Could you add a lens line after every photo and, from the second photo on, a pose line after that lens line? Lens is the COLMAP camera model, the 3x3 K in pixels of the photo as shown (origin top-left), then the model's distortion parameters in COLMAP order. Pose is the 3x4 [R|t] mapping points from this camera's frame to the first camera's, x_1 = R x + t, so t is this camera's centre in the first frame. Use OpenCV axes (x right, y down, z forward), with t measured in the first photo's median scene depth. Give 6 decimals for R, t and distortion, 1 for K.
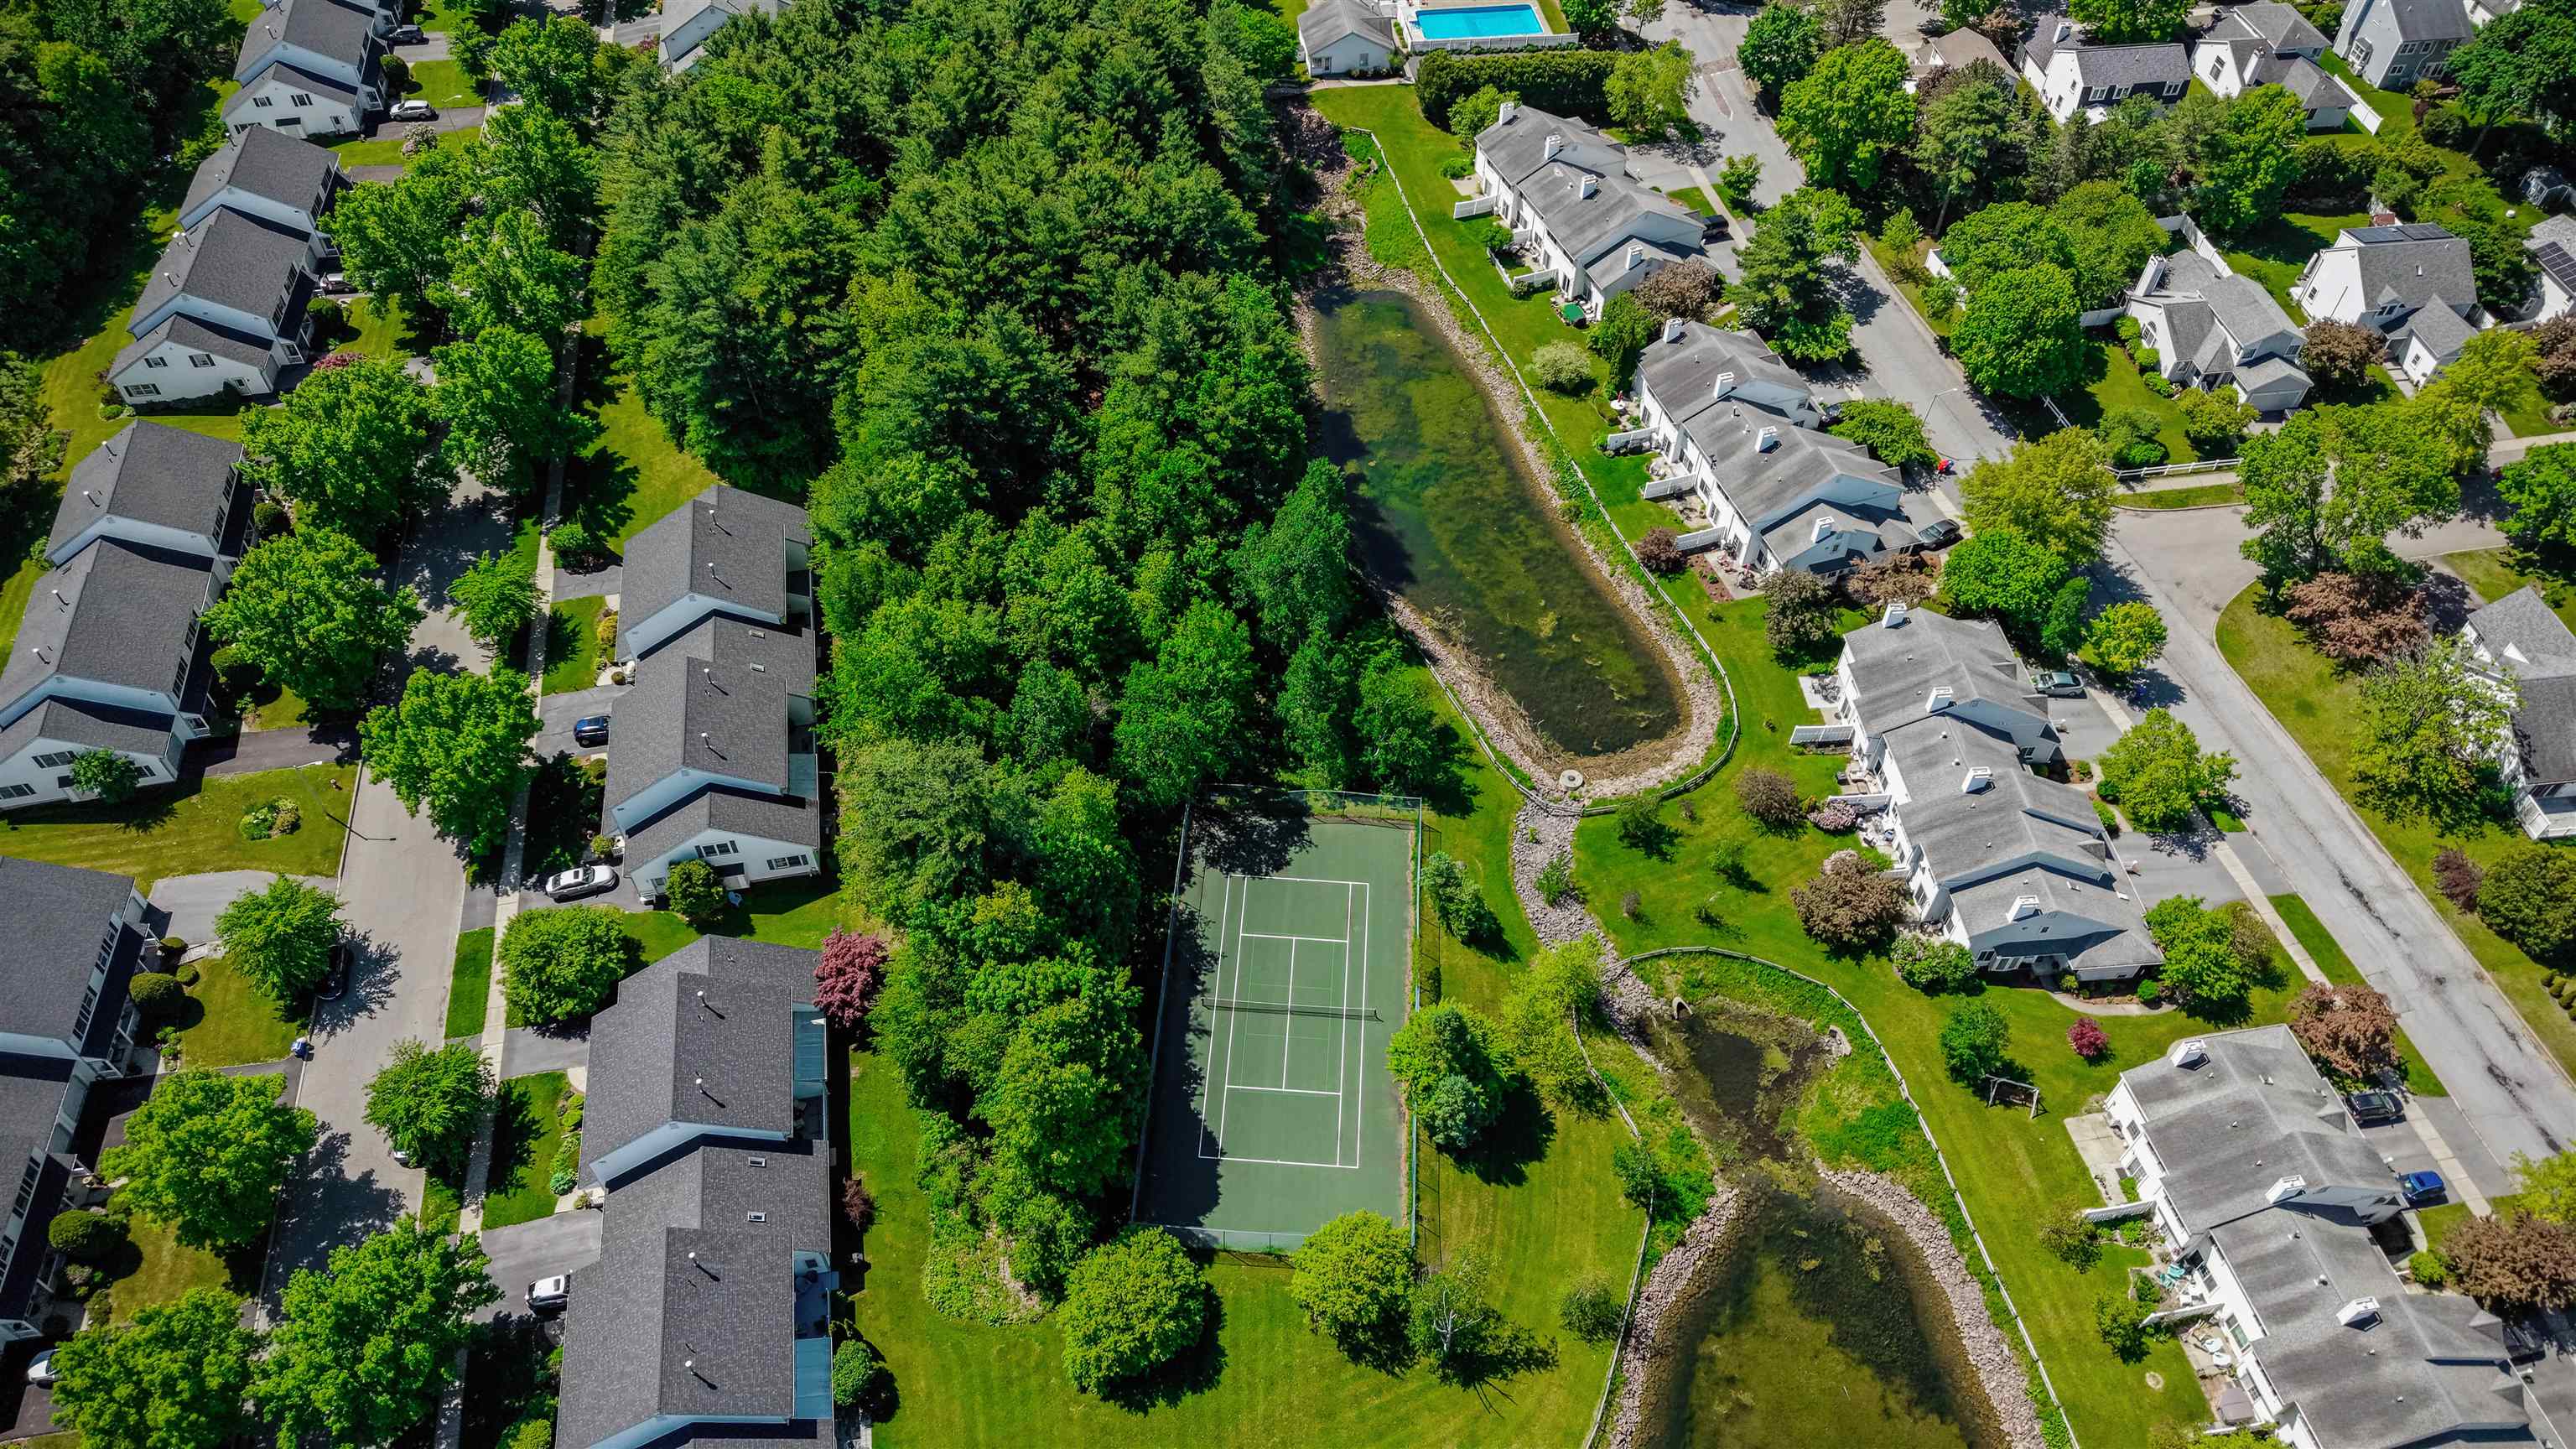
lens RADIAL K [[1679.1, 0, 1219.6], [0, 1679.1, 632.1], [0, 0, 1]] dist [0.024661, -0.023344]
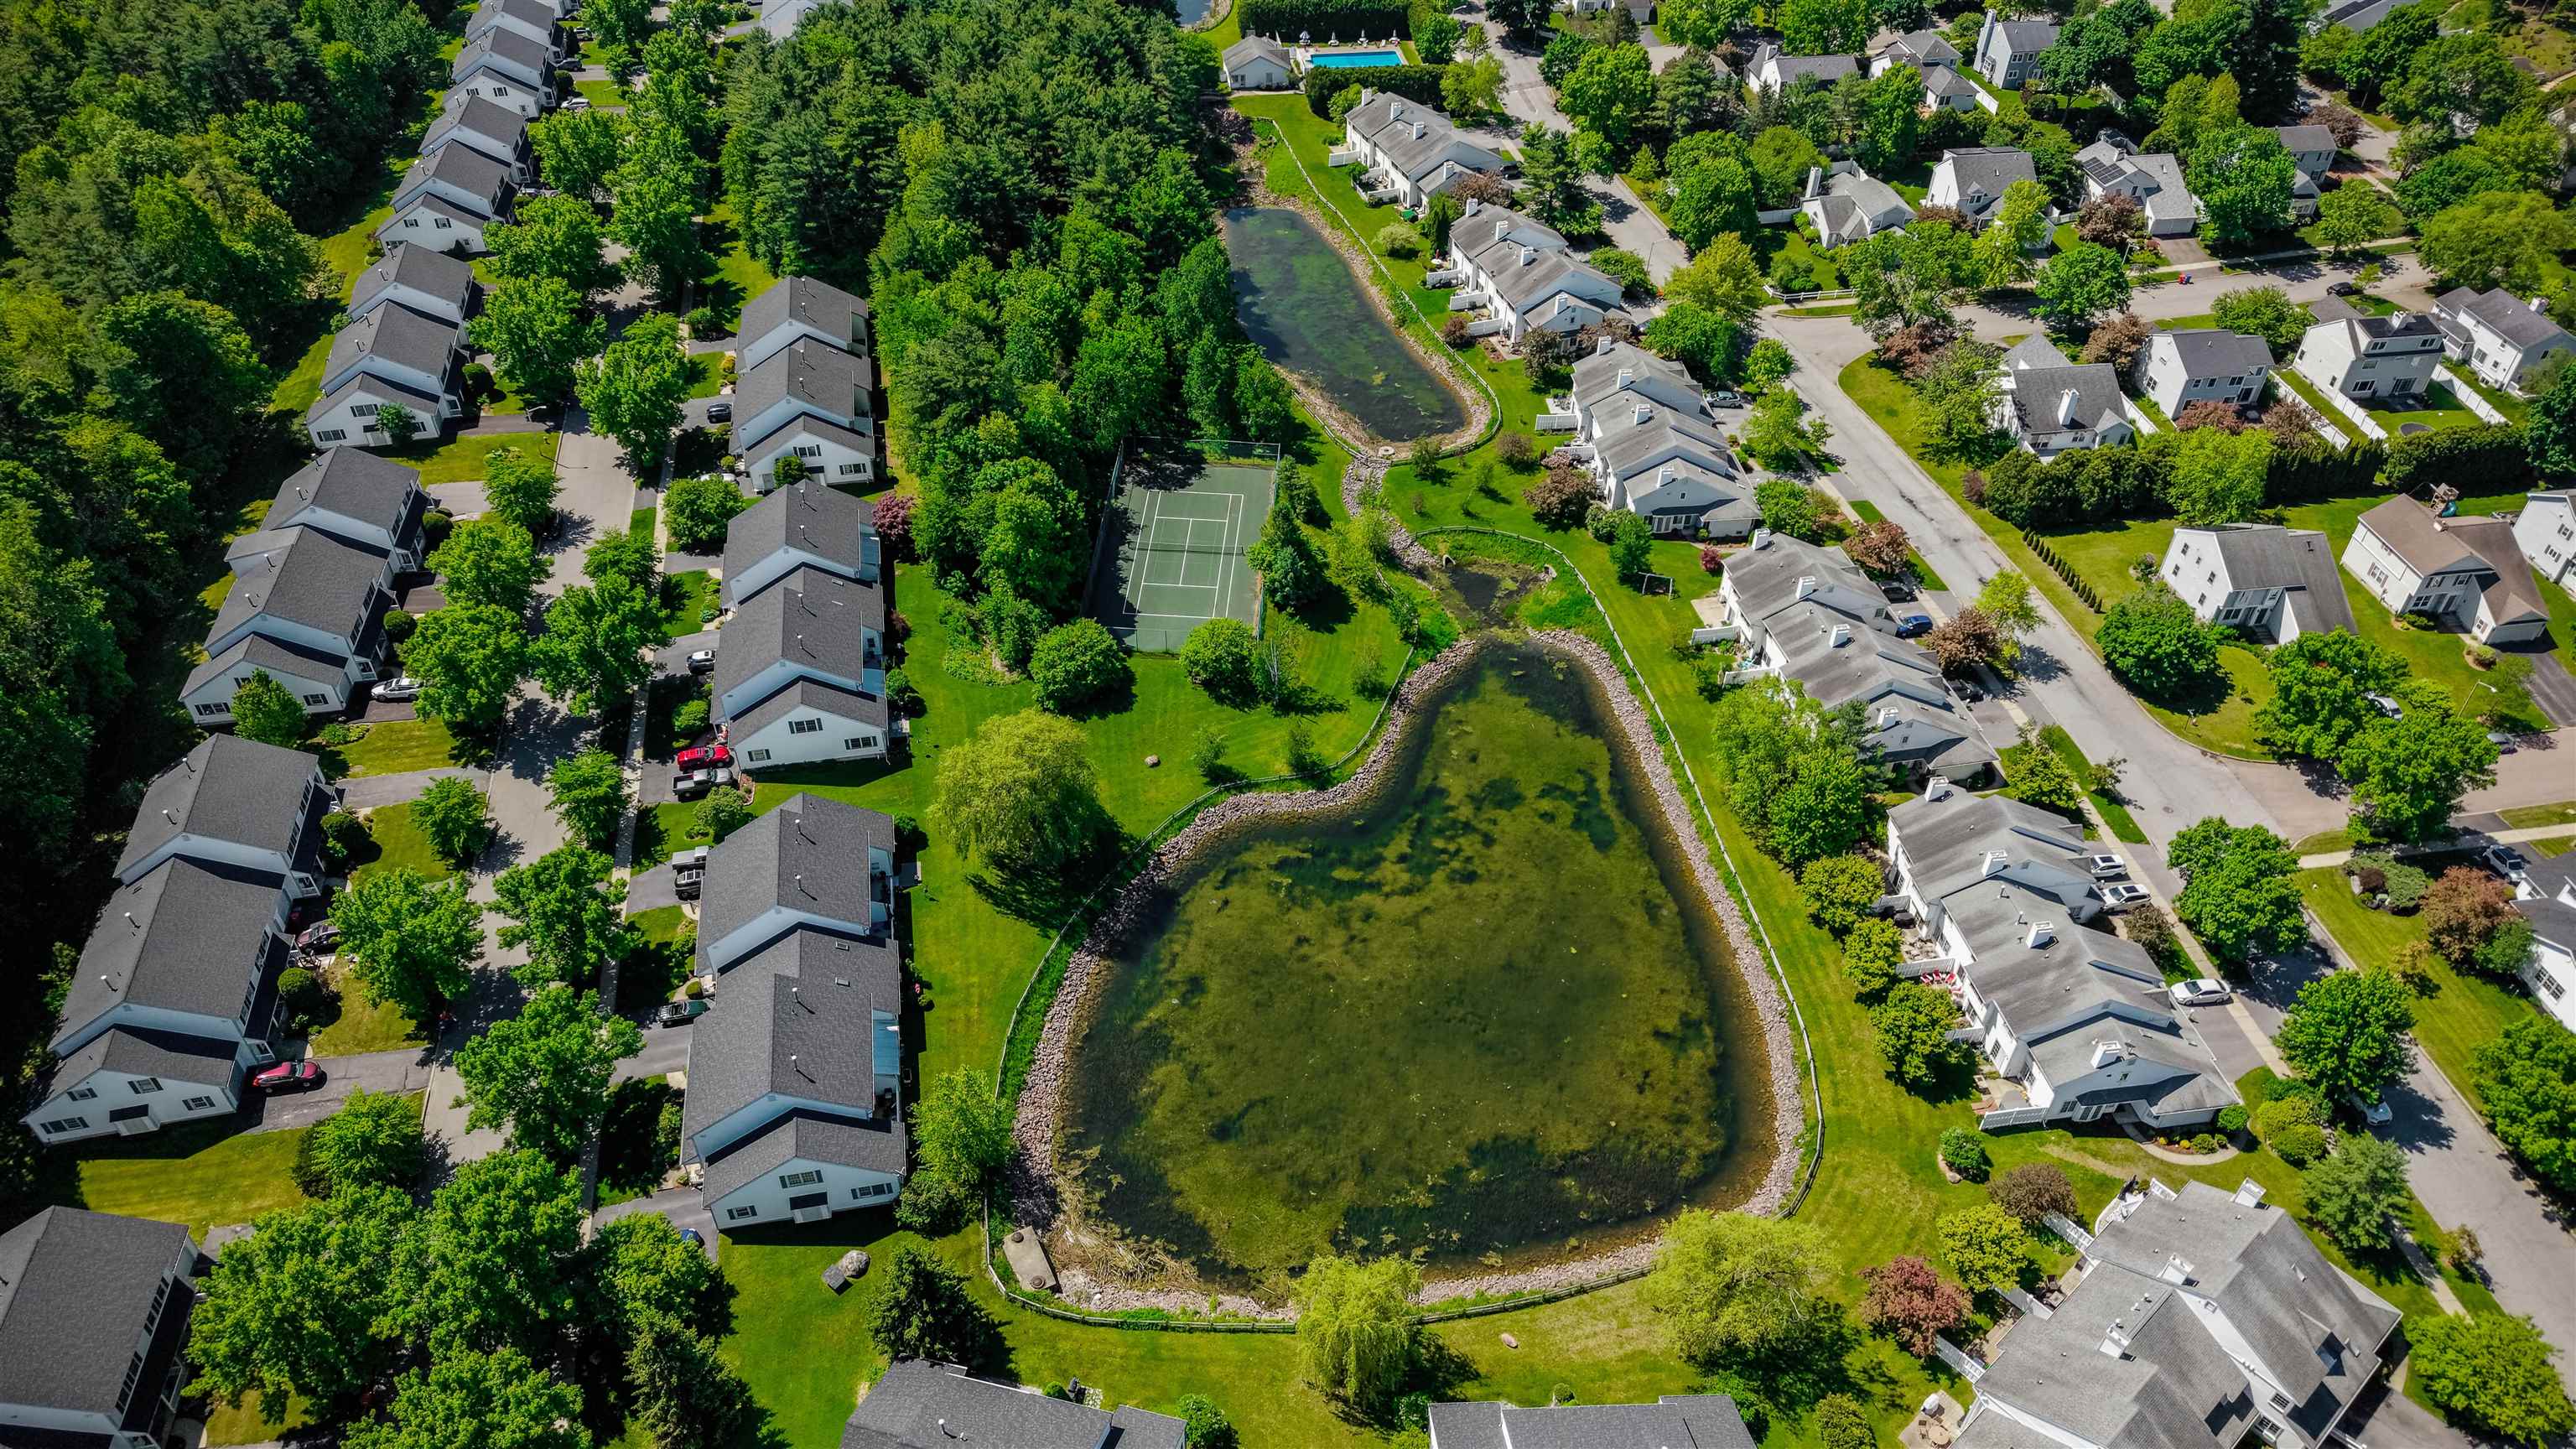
lens RADIAL K [[1679.1, 0, 1219.6], [0, 1679.1, 632.1], [0, 0, 1]] dist [0.024661, -0.023344]
pose [[0.999995, -0.002613, 0.001850, 0.058821], [0.002867, 0.988043, -0.154150, 0.449146], [-0.001425, 0.154155, 0.988046, -0.401937]]
